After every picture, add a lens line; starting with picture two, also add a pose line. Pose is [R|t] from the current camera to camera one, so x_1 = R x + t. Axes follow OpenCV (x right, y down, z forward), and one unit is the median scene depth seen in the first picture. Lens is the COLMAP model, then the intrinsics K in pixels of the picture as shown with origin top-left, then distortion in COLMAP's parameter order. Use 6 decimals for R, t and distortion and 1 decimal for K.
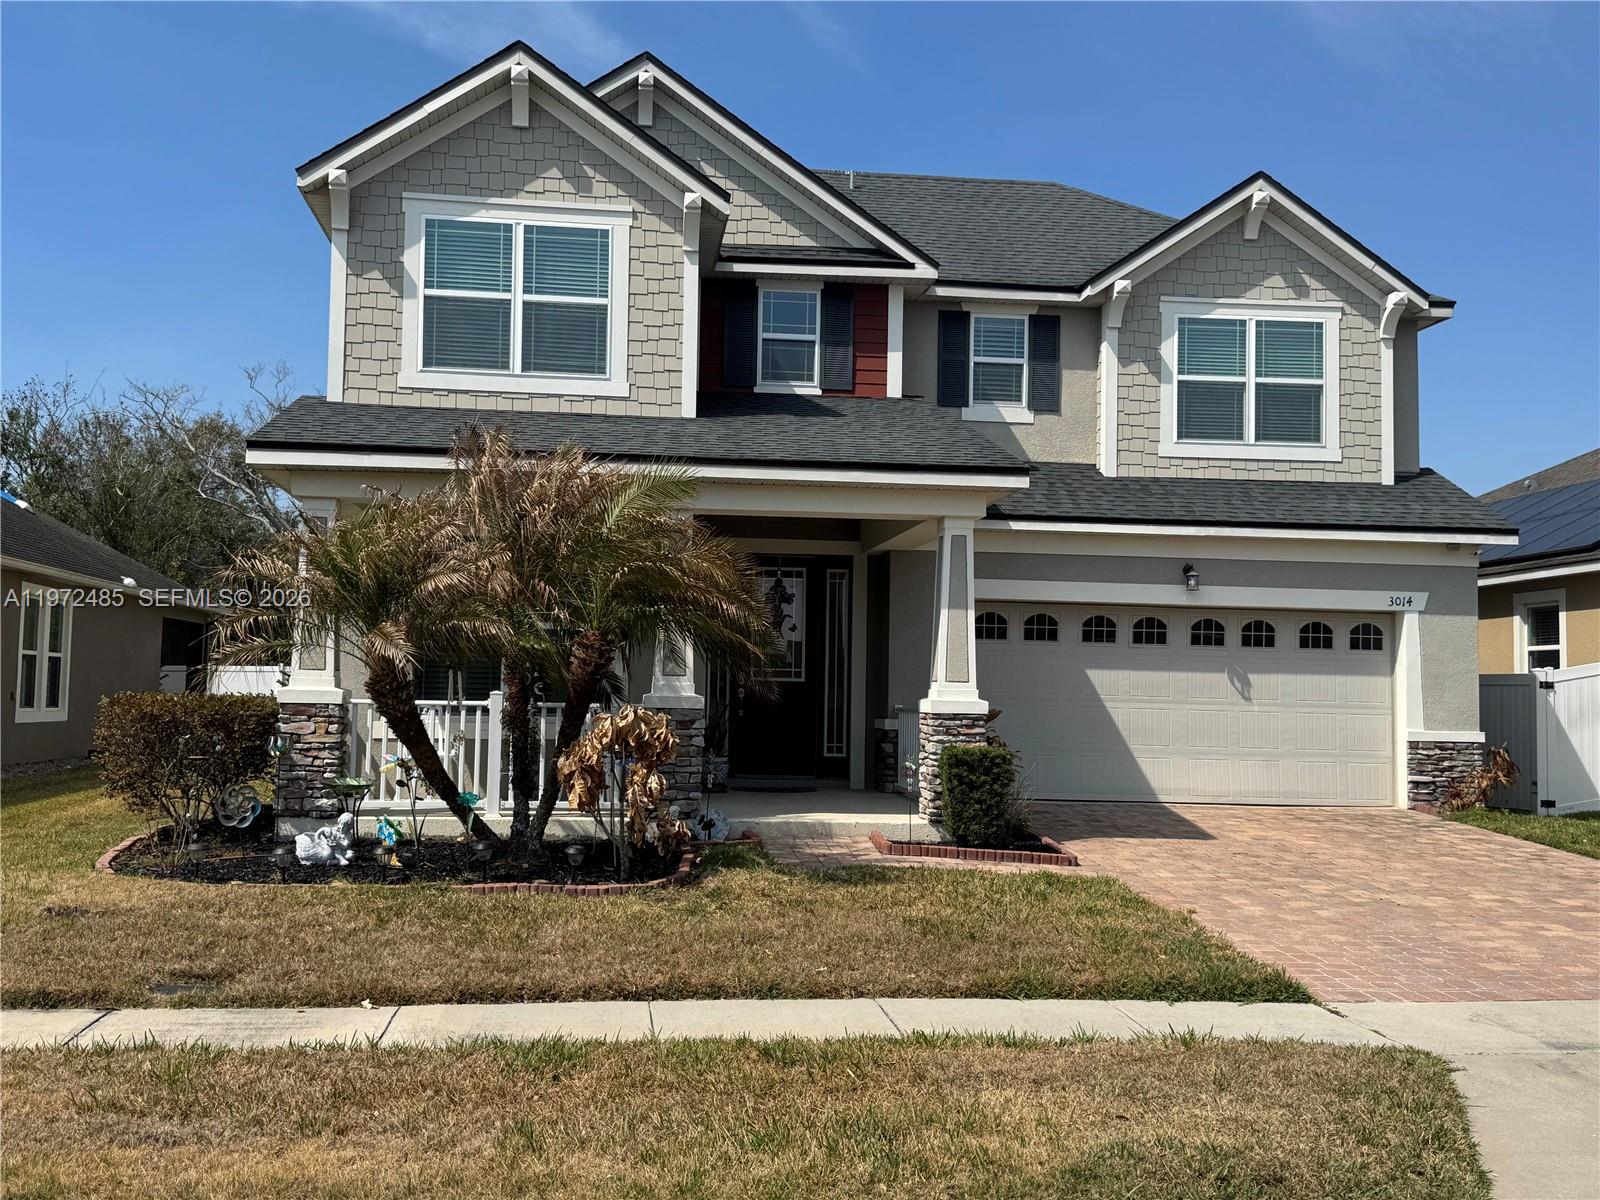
lens RADIAL K [[1584.6, 0, 788.5], [0, 1584.6, 600.9], [0, 0, 1]] dist [0.080934, 0.000000]
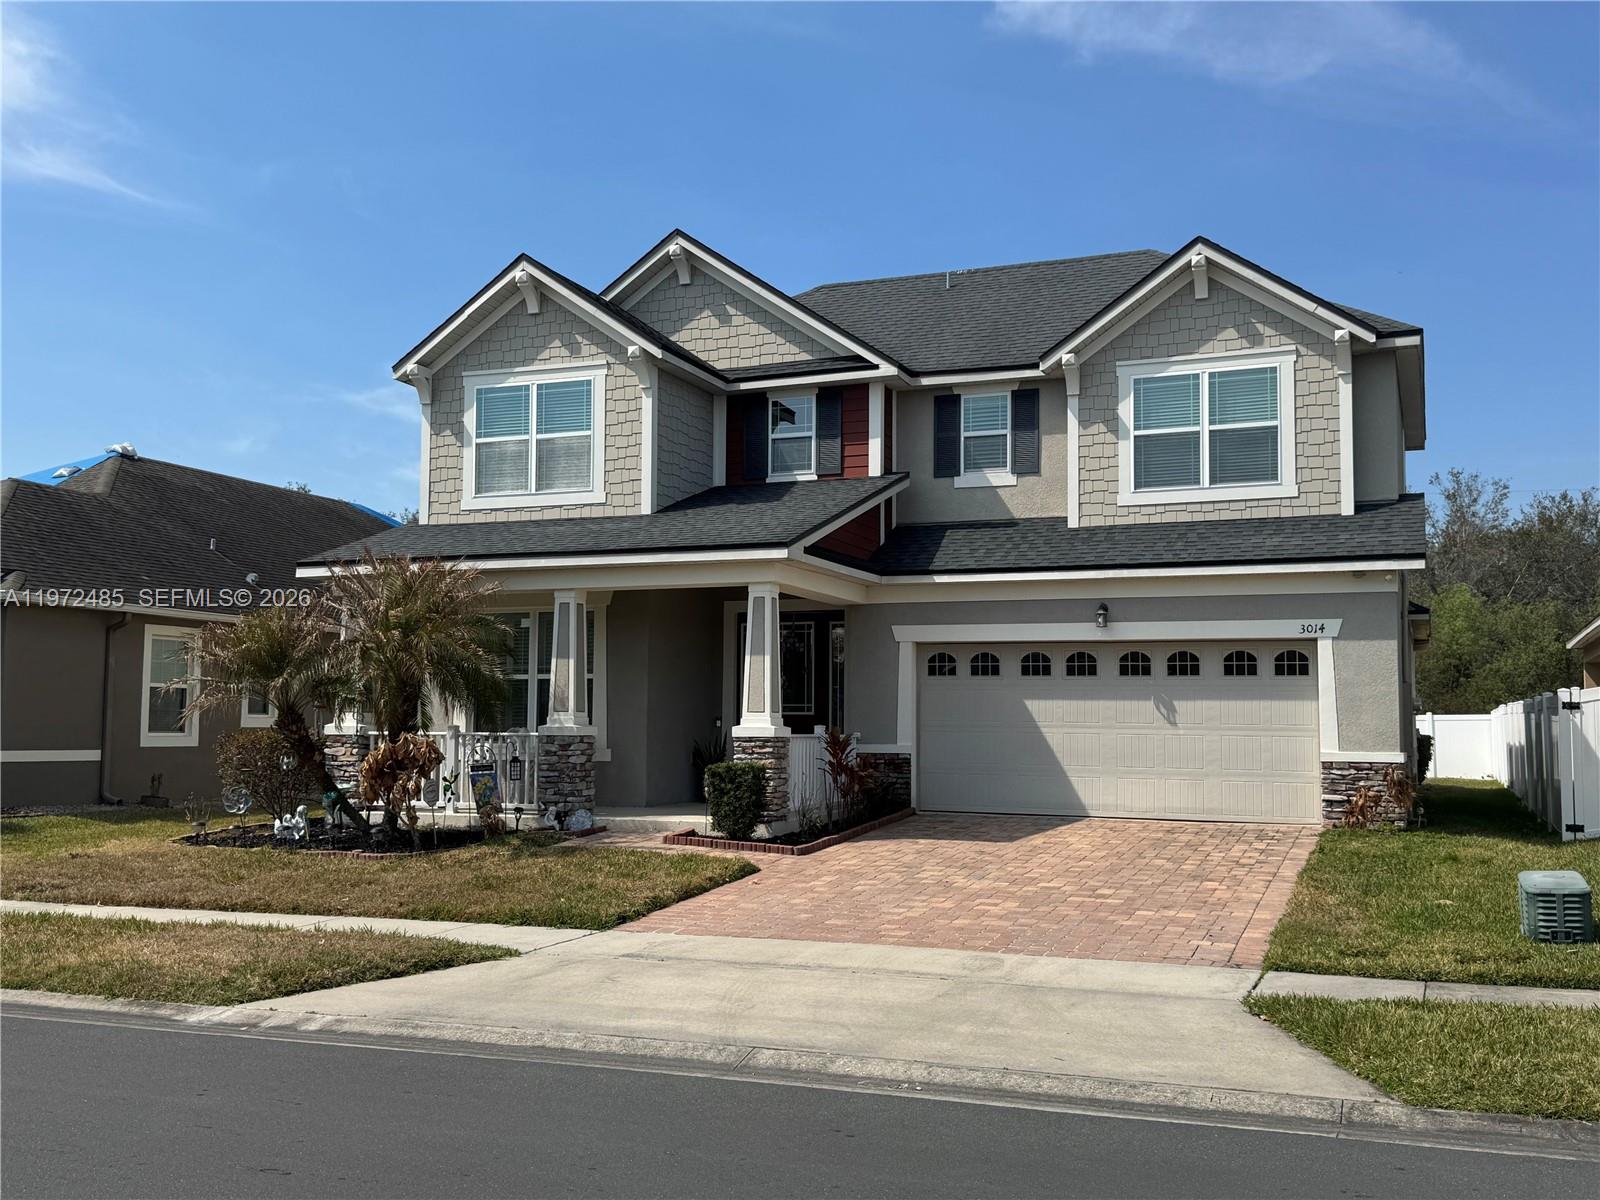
lens RADIAL K [[1584.6, 0, 785.9], [0, 1584.6, 611.5], [0, 0, 1]] dist [0.080934, 0.000000]
pose [[0.880624, -0.048302, -0.471348, 0.572360], [0.038598, 0.998797, -0.030241, 0.007589], [0.472242, 0.008438, 0.881429, -0.087669]]
